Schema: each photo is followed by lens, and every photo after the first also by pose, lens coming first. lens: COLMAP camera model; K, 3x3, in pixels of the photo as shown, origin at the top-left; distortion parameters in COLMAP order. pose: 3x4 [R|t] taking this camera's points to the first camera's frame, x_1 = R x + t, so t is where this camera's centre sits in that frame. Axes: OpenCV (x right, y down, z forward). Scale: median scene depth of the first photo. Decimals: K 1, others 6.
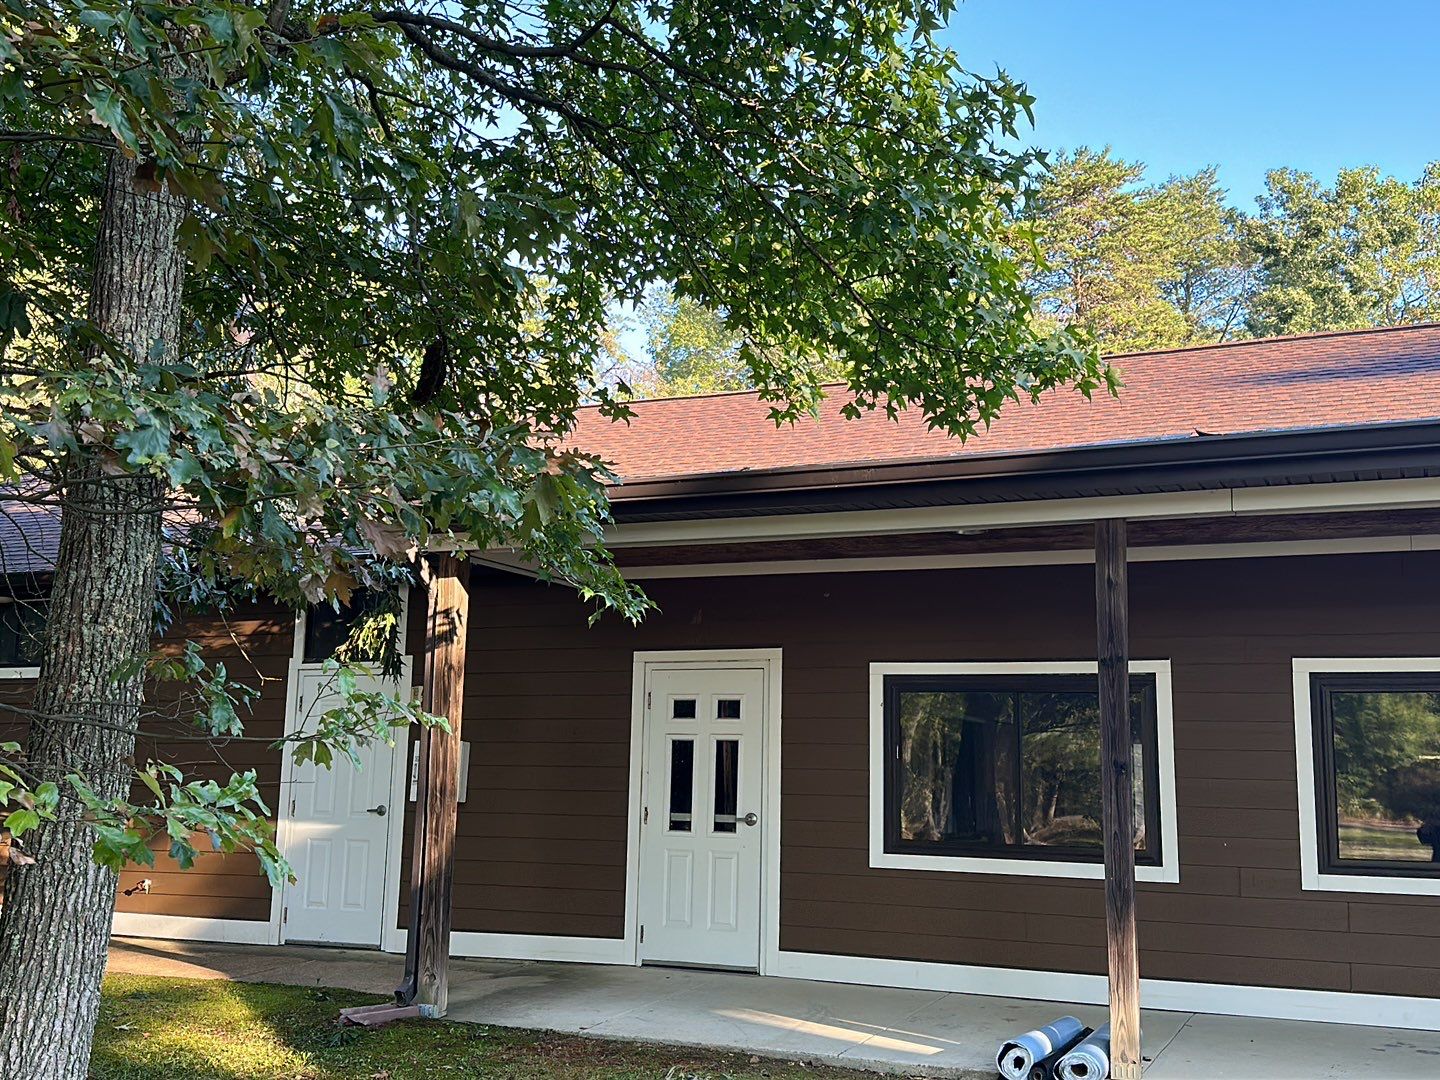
lens RADIAL K [[1546.7, 0, 724.5], [0, 1546.7, 548.7], [0, 0, 1]] dist [0.203535, -0.449742]
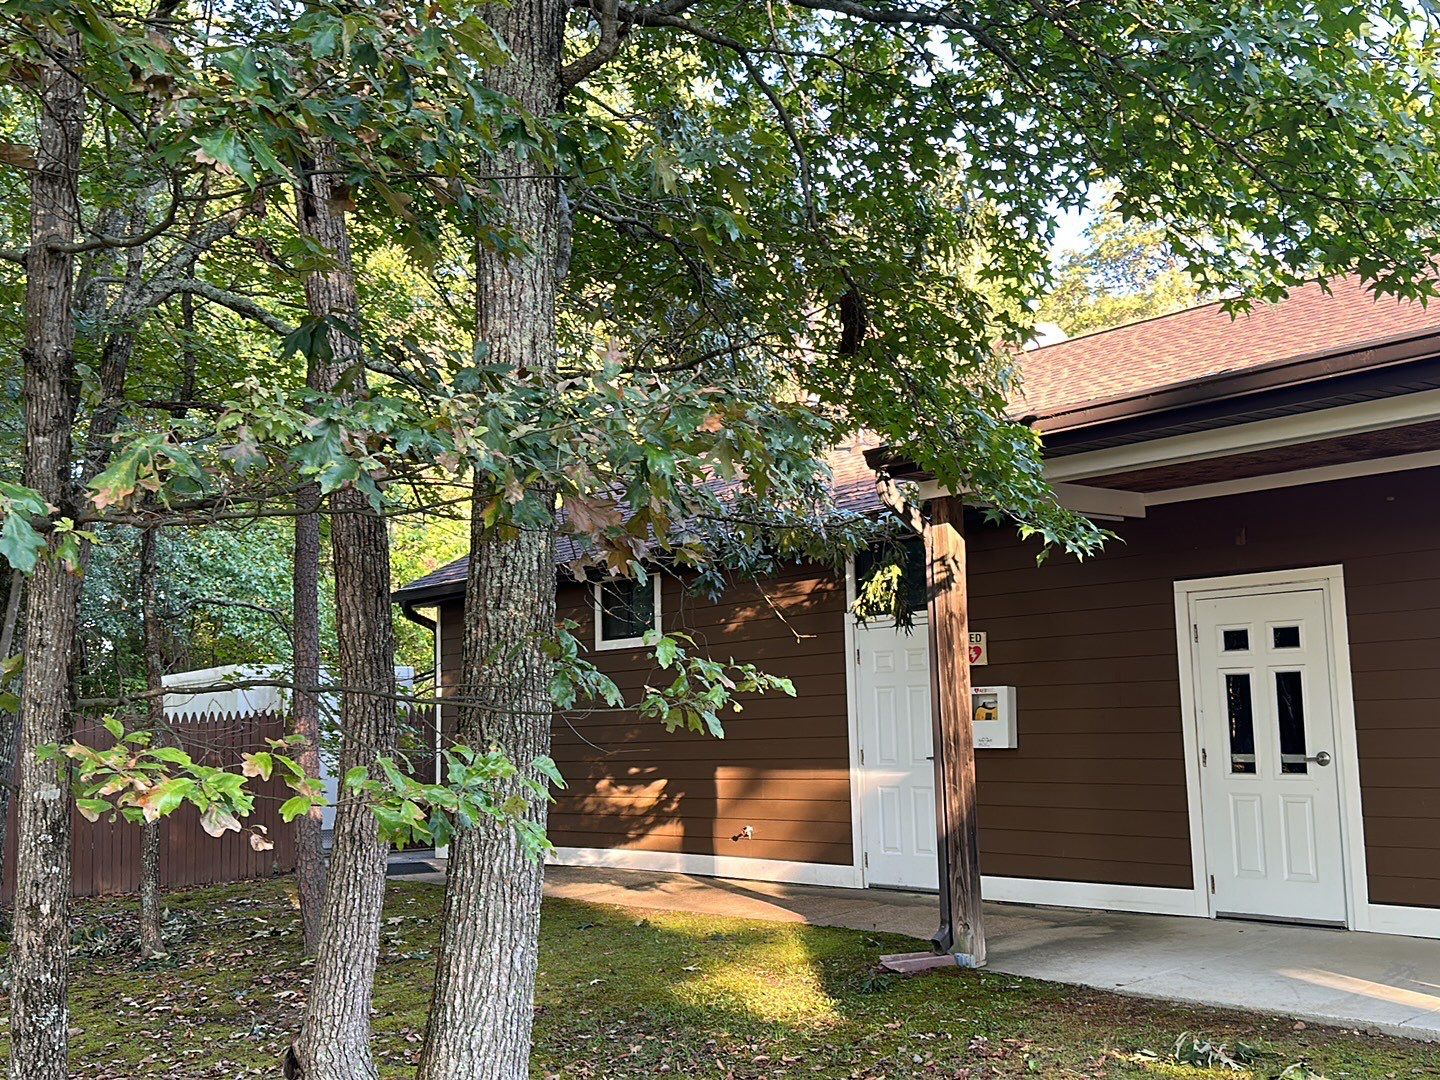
lens RADIAL K [[1546.7, 0, 724.5], [0, 1546.7, 548.7], [0, 0, 1]] dist [0.203535, -0.449742]
pose [[0.904013, -0.093105, -0.417244, 0.126523], [0.109630, 0.993848, 0.015757, 0.004098], [0.413210, -0.059987, 0.908658, 0.061757]]
